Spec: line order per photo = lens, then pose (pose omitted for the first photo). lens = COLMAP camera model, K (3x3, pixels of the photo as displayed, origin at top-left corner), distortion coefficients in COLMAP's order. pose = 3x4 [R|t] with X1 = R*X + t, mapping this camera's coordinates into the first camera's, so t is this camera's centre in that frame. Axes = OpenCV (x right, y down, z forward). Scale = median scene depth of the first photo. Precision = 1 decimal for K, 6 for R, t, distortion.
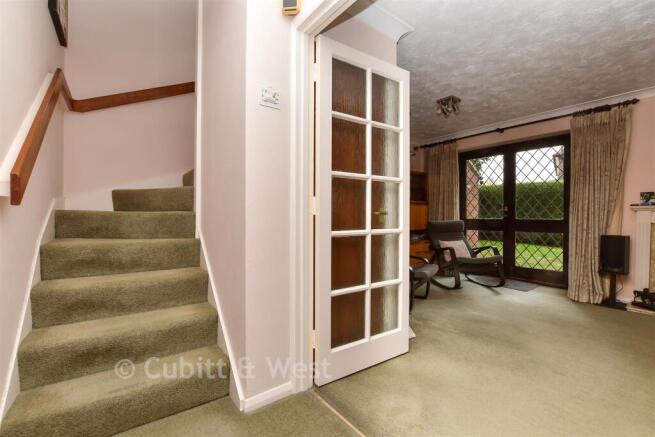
lens RADIAL K [[287.6, 0, 326.0], [0, 287.6, 219.9], [0, 0, 1]] dist [-0.032130, 0.008691]
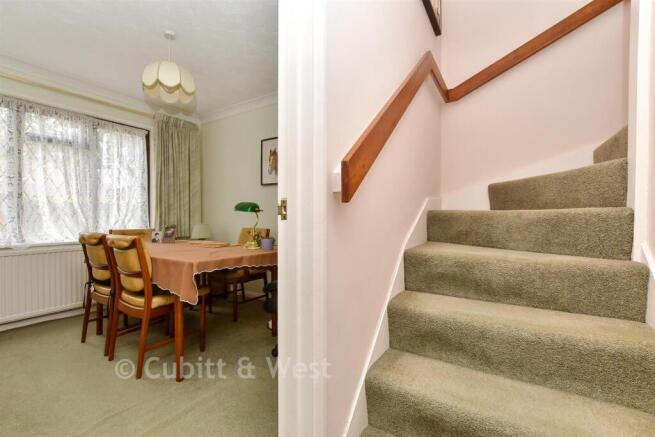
lens RADIAL K [[287.6, 0, 326.0], [0, 287.6, 219.9], [0, 0, 1]] dist [-0.032130, 0.008691]
pose [[0.365452, 0.008364, -0.930793, -0.227403], [-0.008879, 0.999945, 0.005500, -0.005851], [0.930788, 0.006255, 0.365506, 0.369968]]
